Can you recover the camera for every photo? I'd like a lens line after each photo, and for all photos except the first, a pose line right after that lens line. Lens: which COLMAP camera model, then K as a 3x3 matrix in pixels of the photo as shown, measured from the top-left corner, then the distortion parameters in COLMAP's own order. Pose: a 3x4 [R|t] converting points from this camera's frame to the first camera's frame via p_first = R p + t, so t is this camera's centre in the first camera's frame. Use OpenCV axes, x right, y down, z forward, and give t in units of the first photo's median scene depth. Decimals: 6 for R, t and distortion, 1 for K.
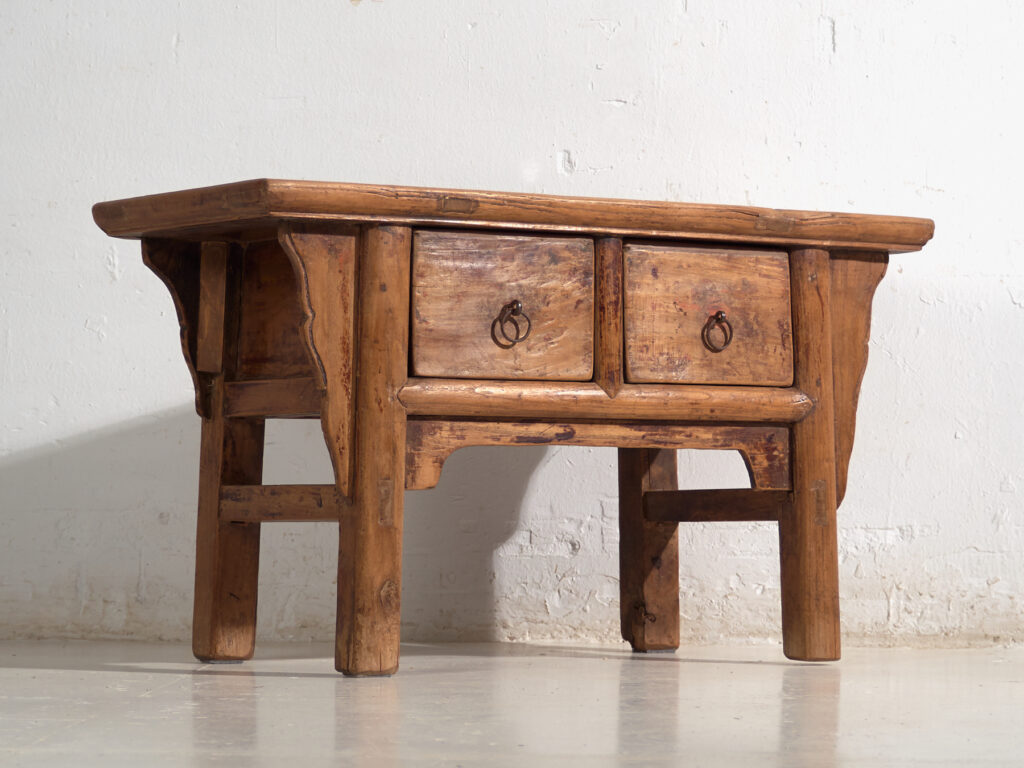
lens RADIAL K [[3490.1, 0, 512.0], [0, 3490.1, 384.0], [0, 0, 1]] dist [0.021099, 0.337319]
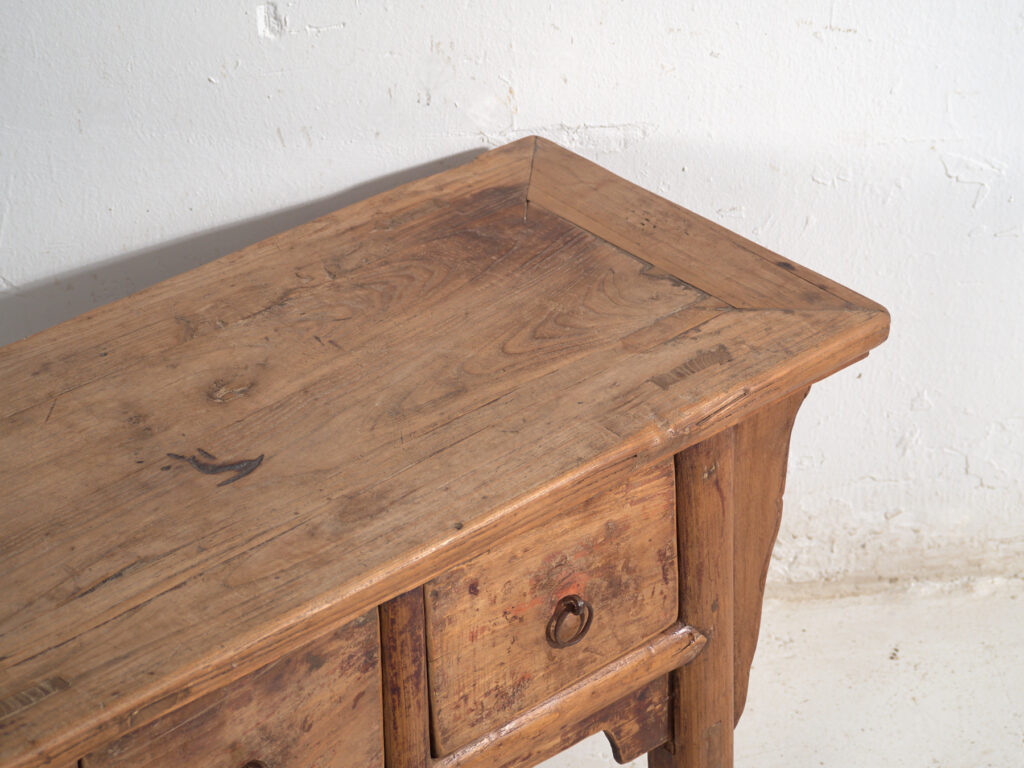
lens RADIAL K [[2871.9, 0, 512.0], [0, 2871.9, 384.0], [0, 0, 1]] dist [0.030159, -0.029028]
pose [[0.990517, -0.085396, 0.107625, -0.003390], [0.011231, 0.831070, 0.556054, -0.334284], [-0.136929, -0.549572, 0.824148, 0.593443]]
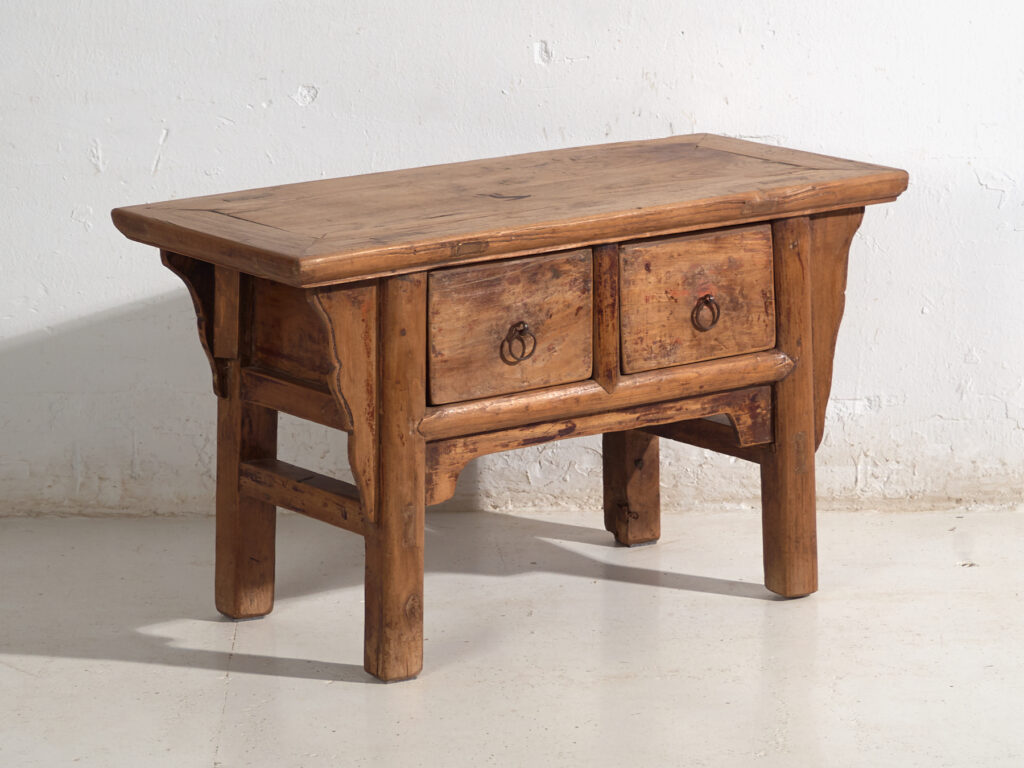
lens RADIAL K [[4455.9, 0, 512.0], [0, 4455.9, 384.0], [0, 0, 1]] dist [0.115108, -1.333403]
pose [[0.998670, -0.022204, 0.046532, -0.062779], [0.009961, 0.968601, 0.248419, -0.327593], [-0.050587, -0.247625, 0.967534, -0.308984]]
